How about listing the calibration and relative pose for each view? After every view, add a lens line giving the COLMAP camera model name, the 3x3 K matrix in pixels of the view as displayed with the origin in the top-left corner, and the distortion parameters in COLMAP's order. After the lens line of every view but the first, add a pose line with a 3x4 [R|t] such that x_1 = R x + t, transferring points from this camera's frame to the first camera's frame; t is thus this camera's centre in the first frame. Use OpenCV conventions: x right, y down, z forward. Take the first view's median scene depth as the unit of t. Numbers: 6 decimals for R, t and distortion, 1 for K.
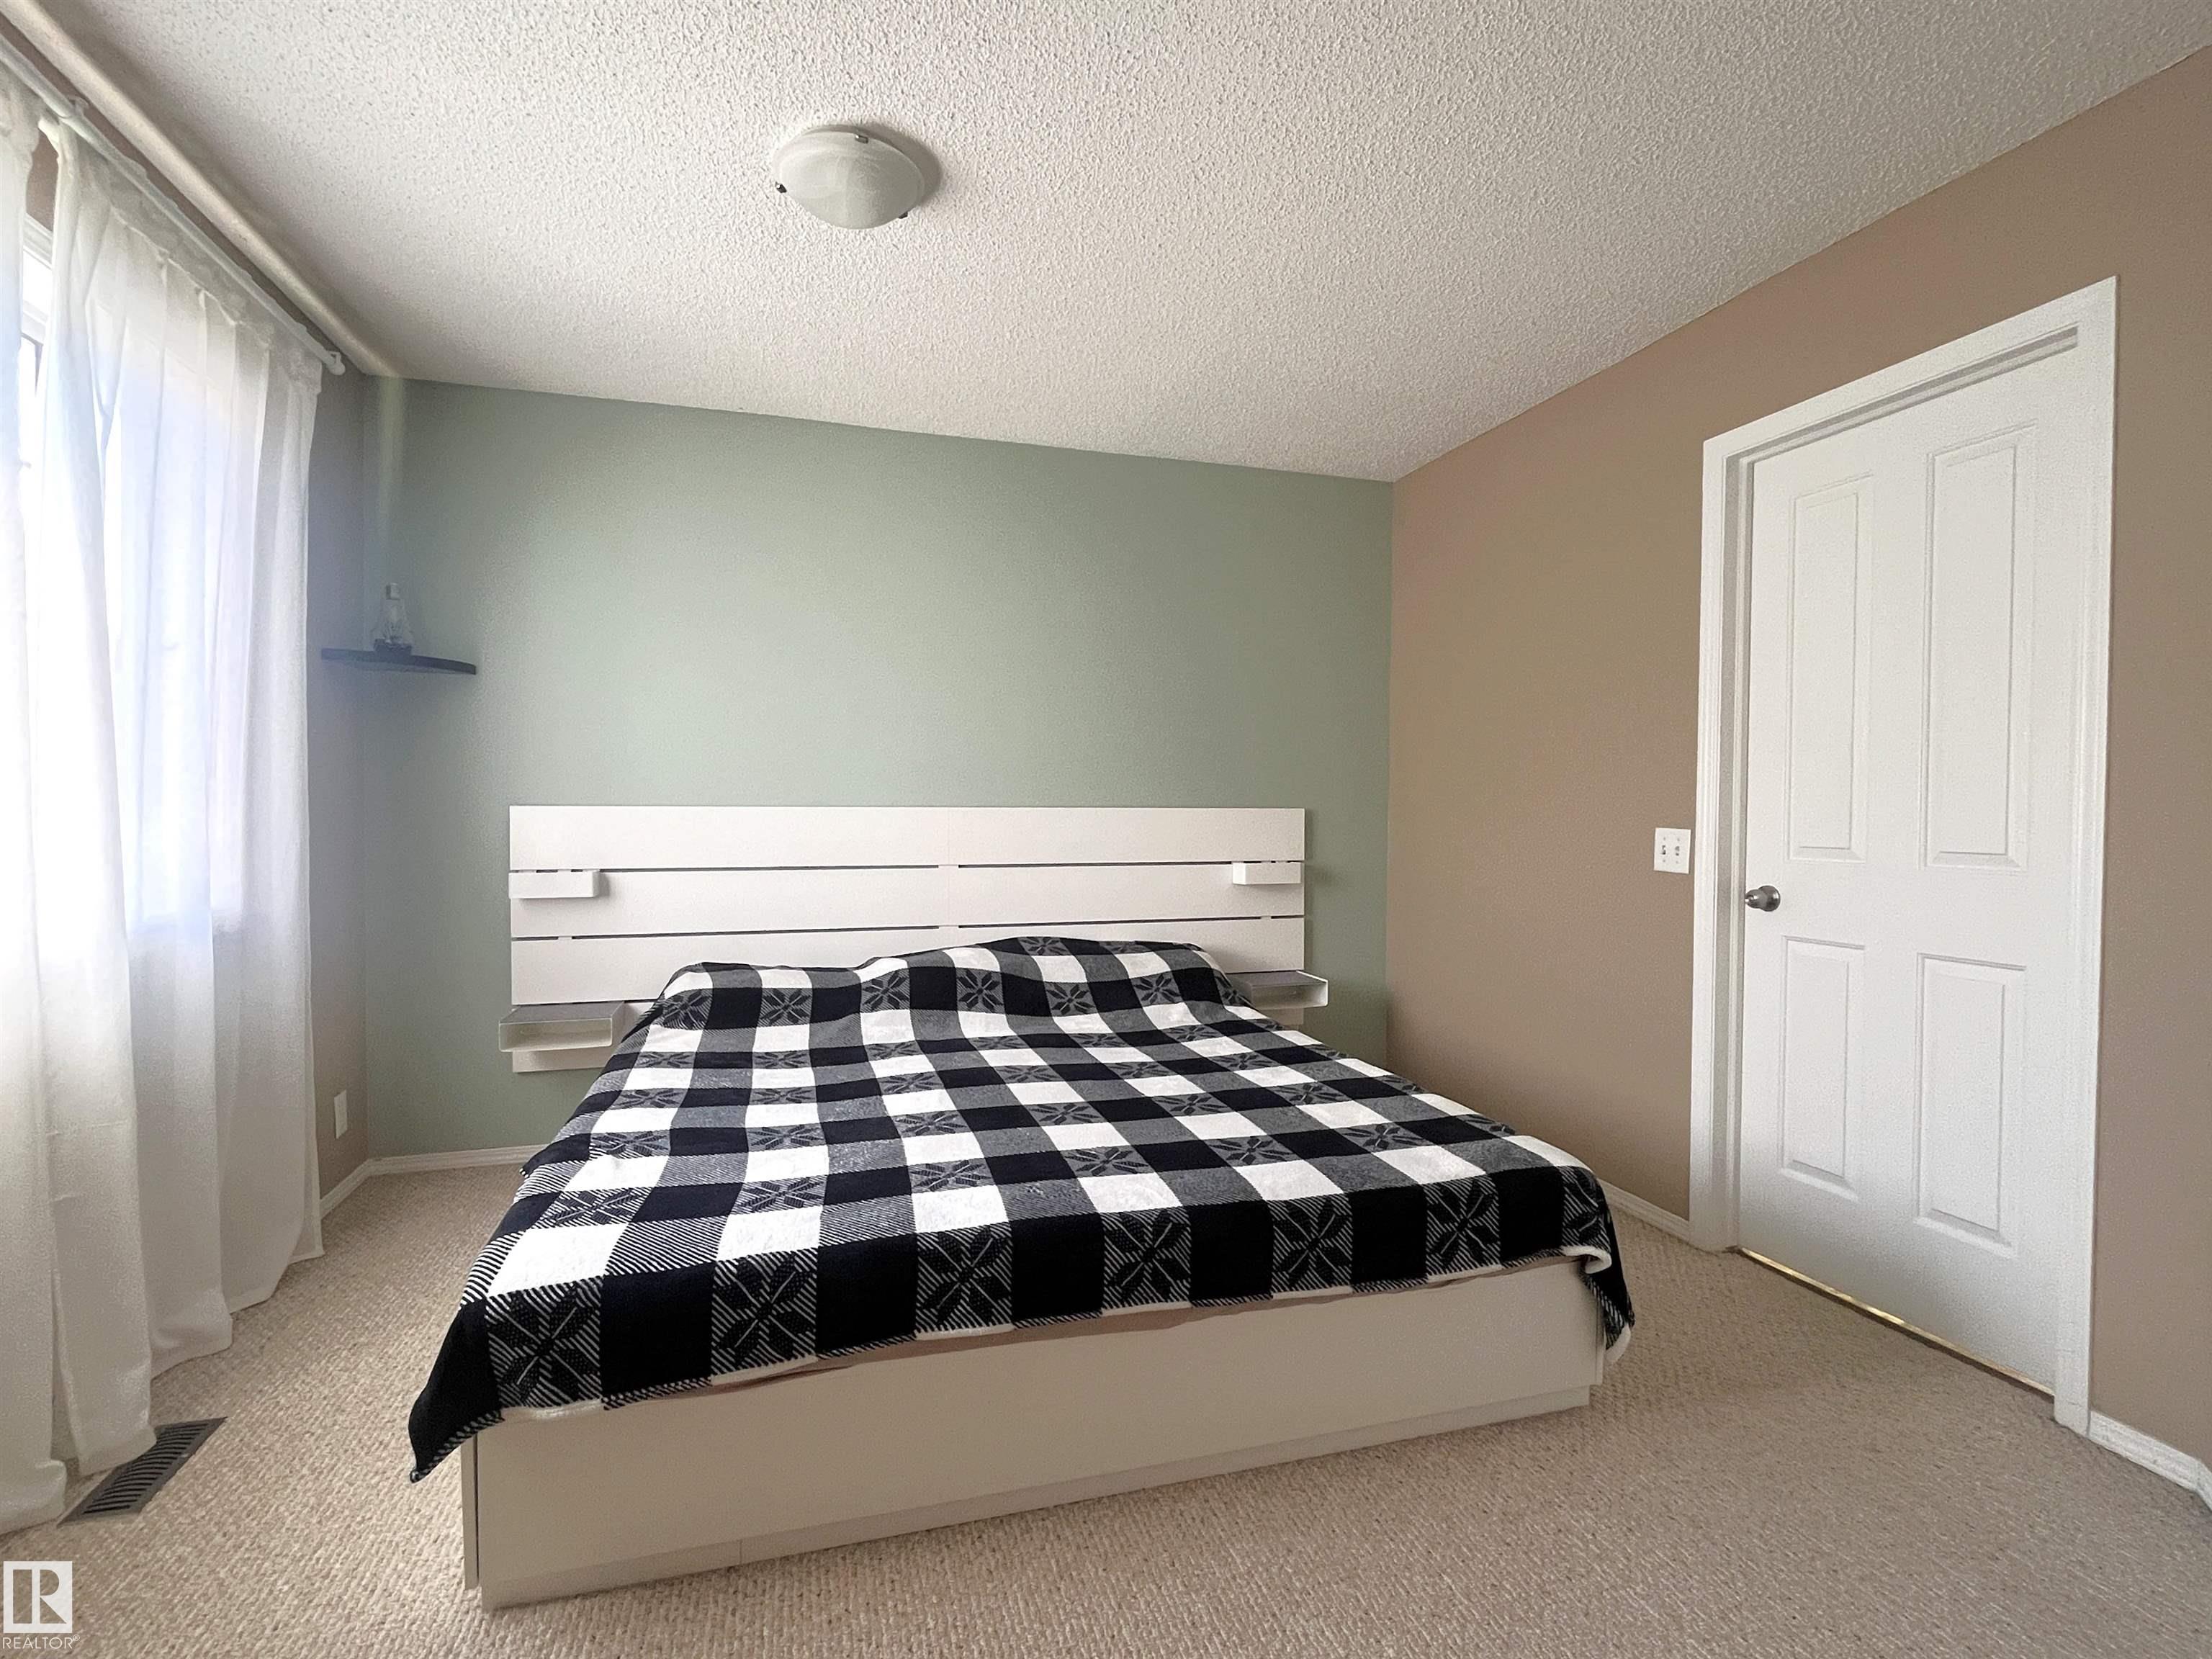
lens RADIAL K [[1040.3, 0, 1096.1], [0, 1040.3, 833.8], [0, 0, 1]] dist [0.002649, 0.000461]
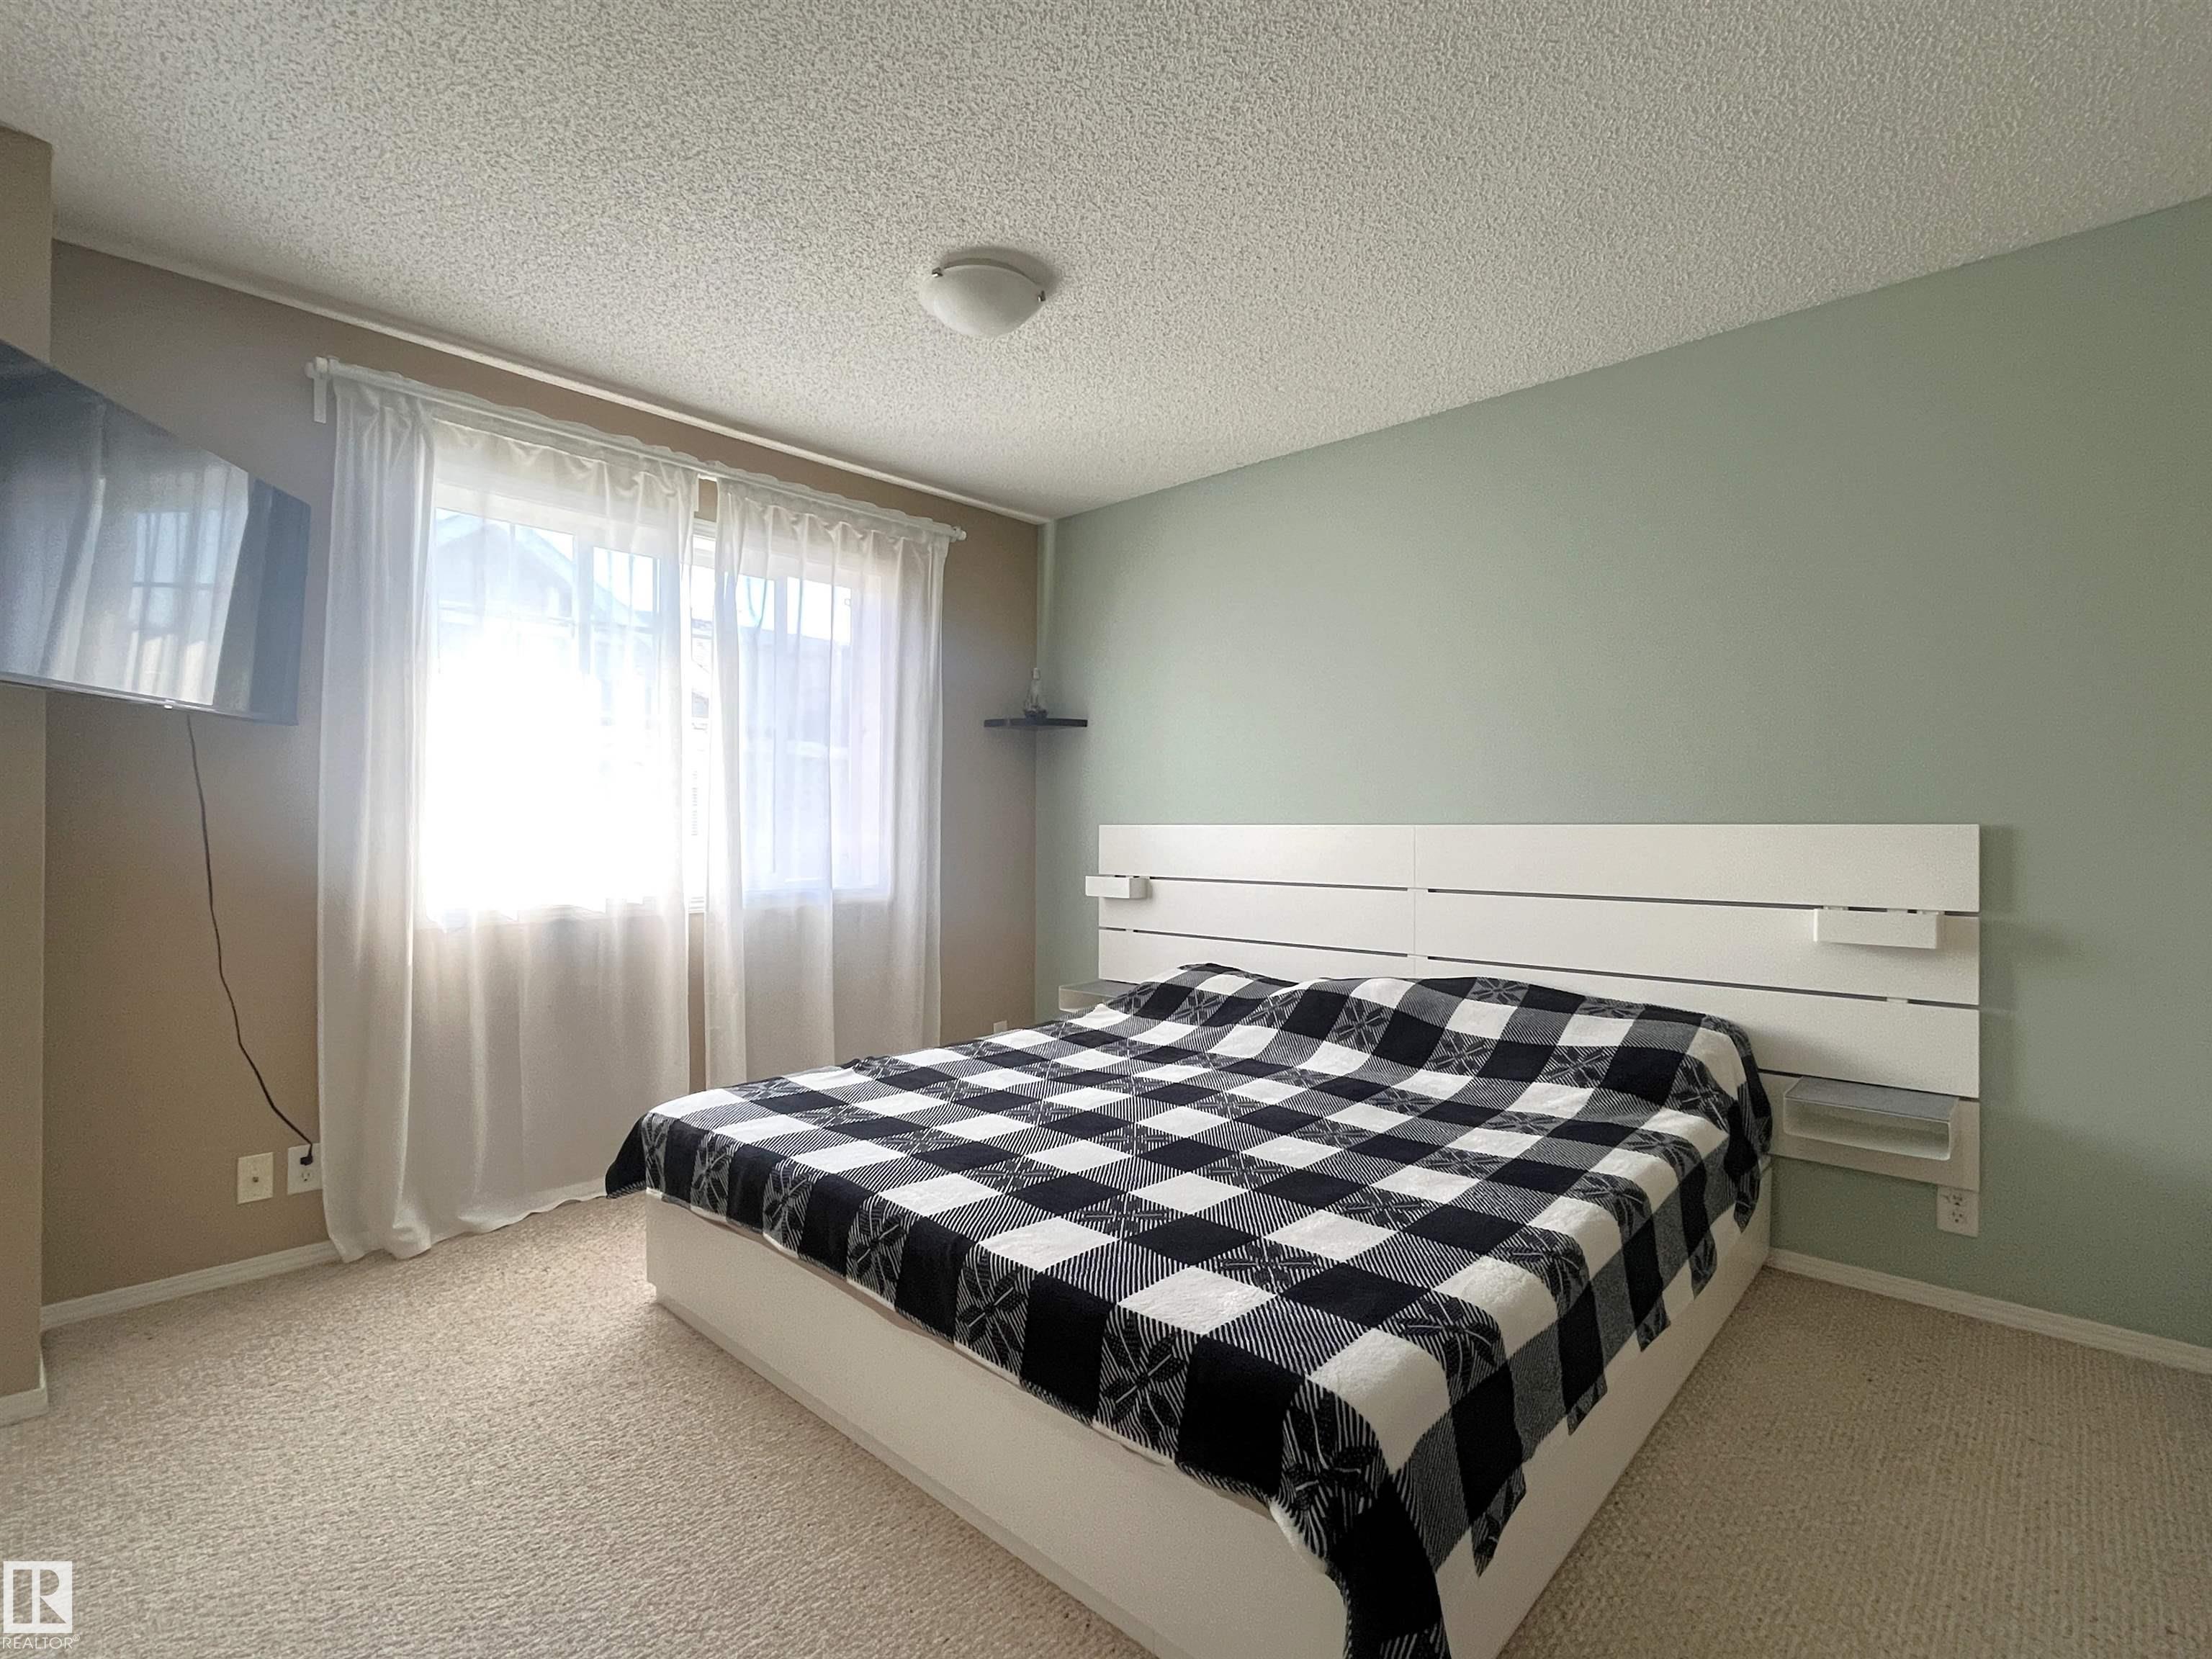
lens RADIAL K [[1040.3, 0, 1091.4], [0, 1040.3, 832.0], [0, 0, 1]] dist [0.002649, 0.000461]
pose [[0.506020, -0.000398, -0.862521, 0.701481], [-0.018699, 0.999760, -0.011431, -0.003712], [0.862319, 0.021913, 0.505891, 0.422207]]
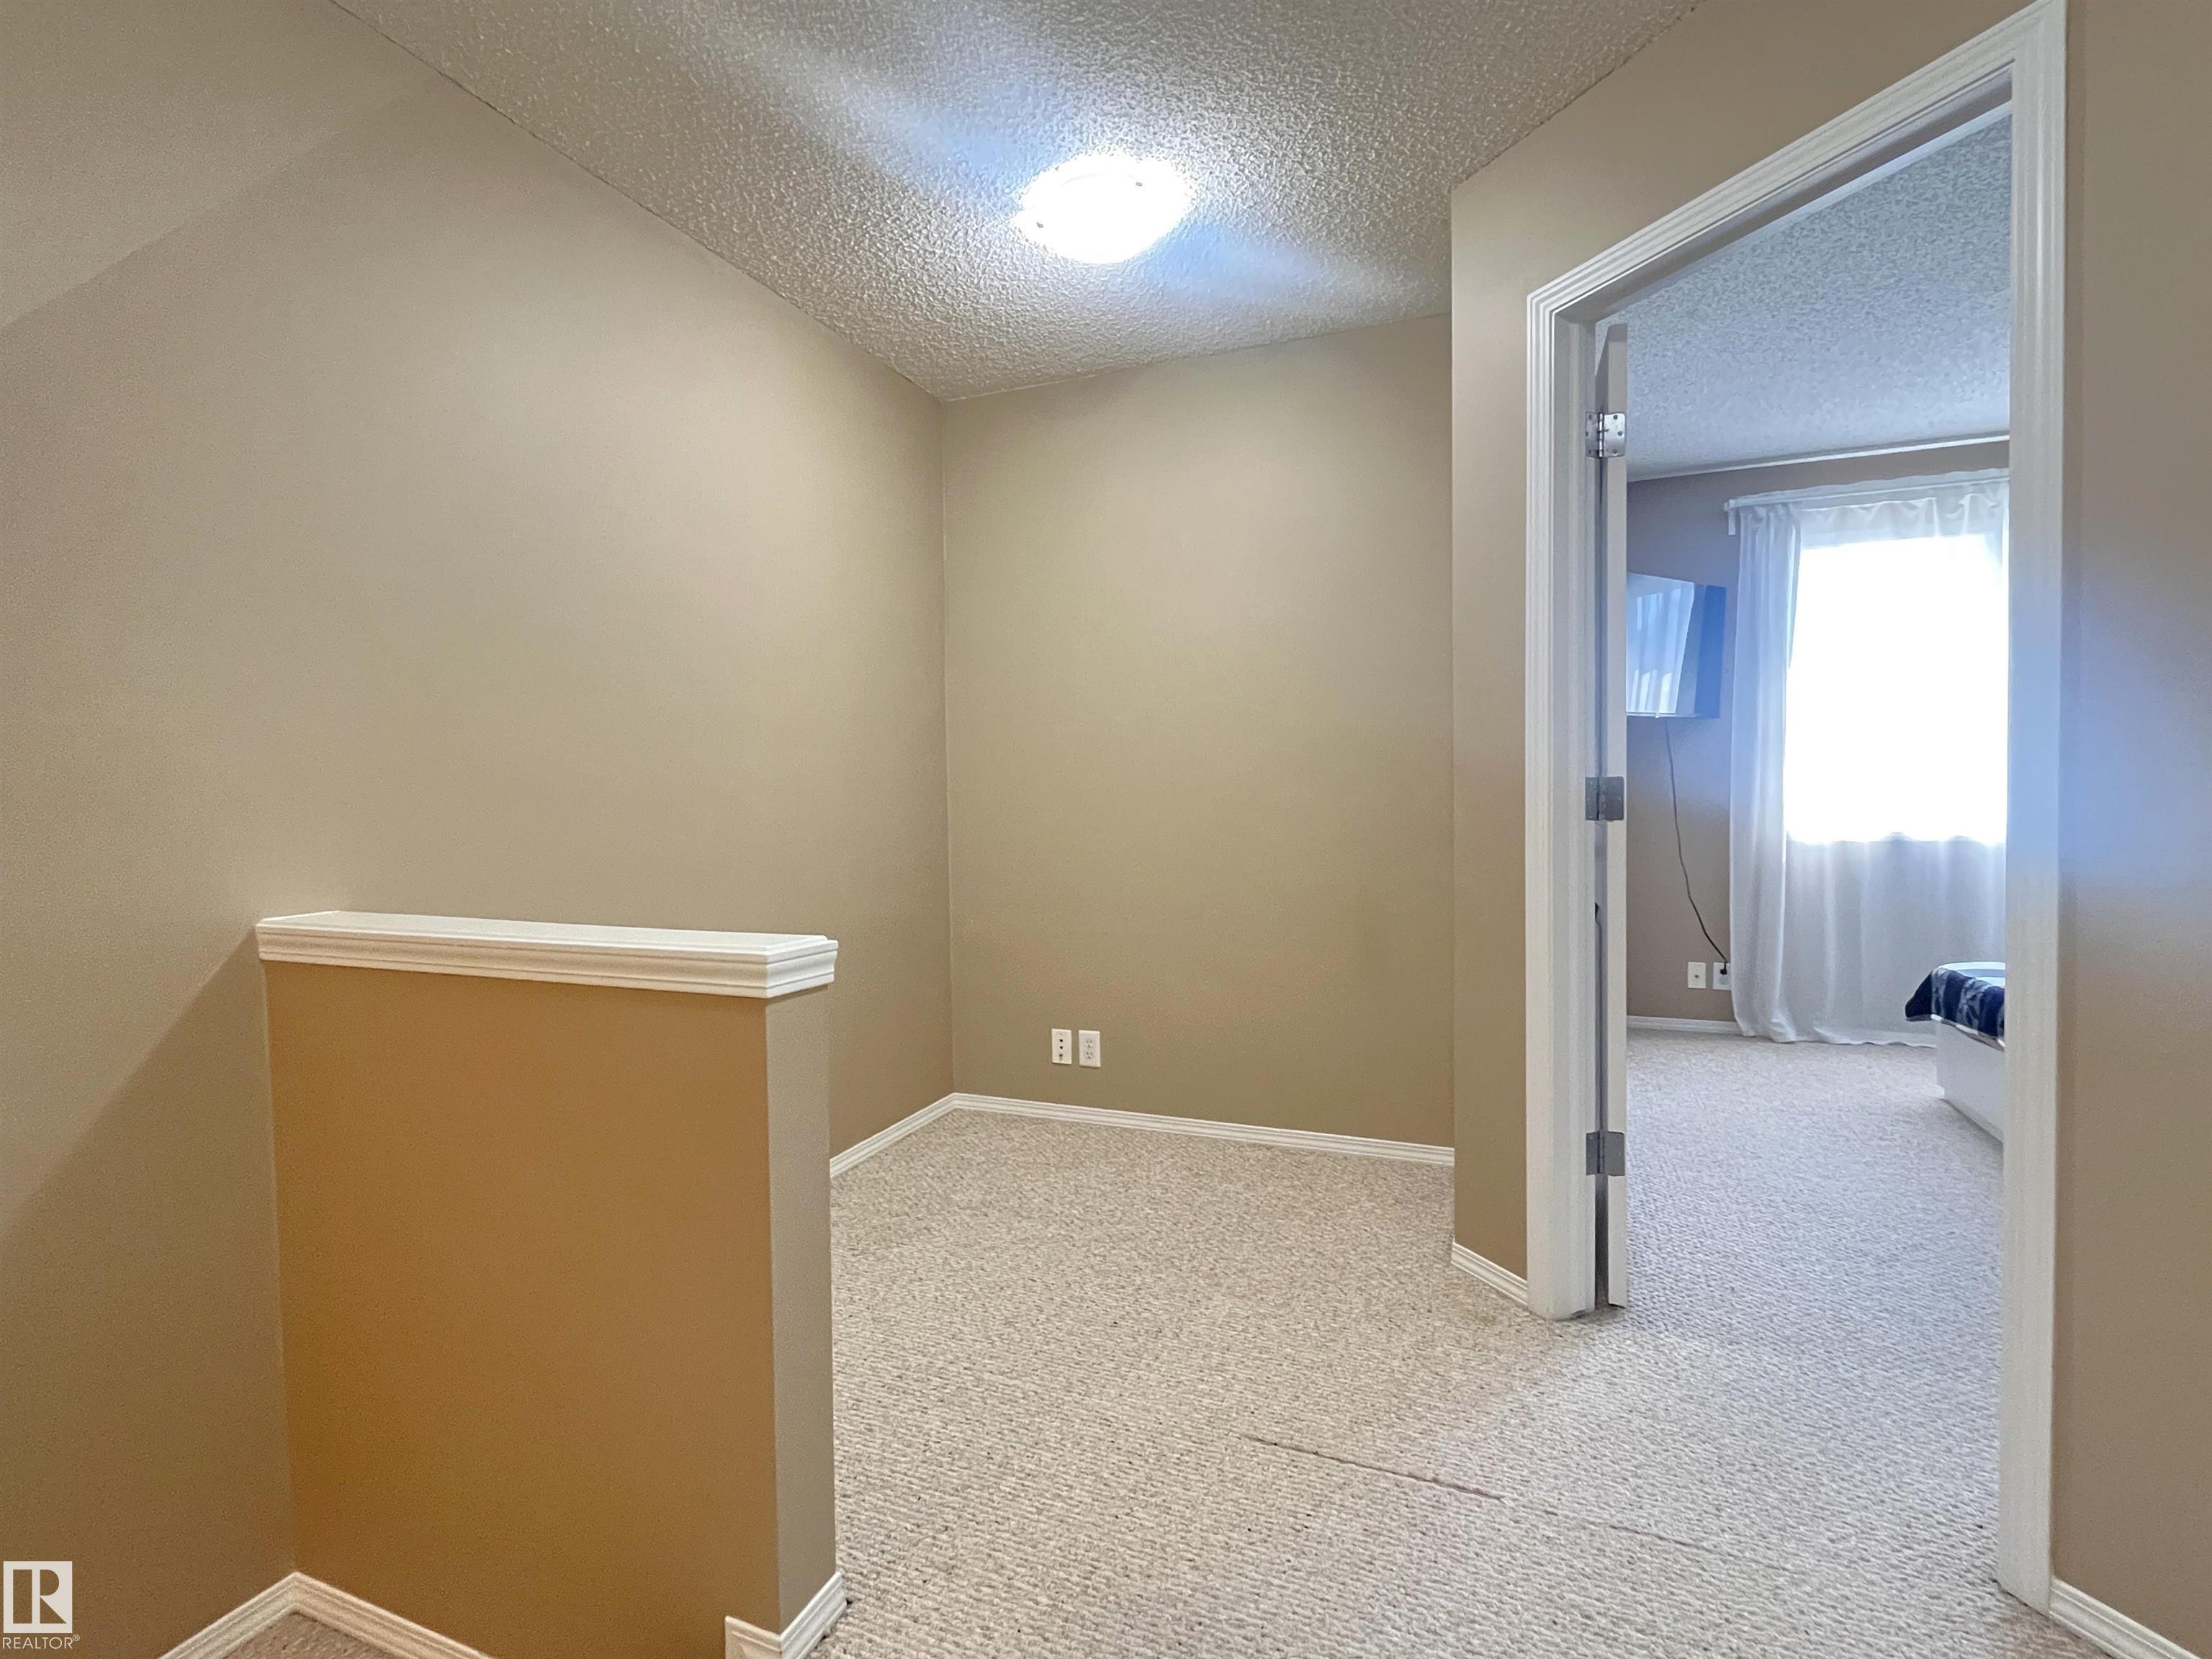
lens RADIAL K [[1040.3, 0, 1099.7], [0, 1040.3, 828.3], [0, 0, 1]] dist [0.002649, 0.000461]
pose [[-0.622616, 0.031778, -0.781882, 1.446531], [-0.001928, 0.999110, 0.042142, 0.007879], [0.782525, 0.027746, -0.622000, 0.544803]]
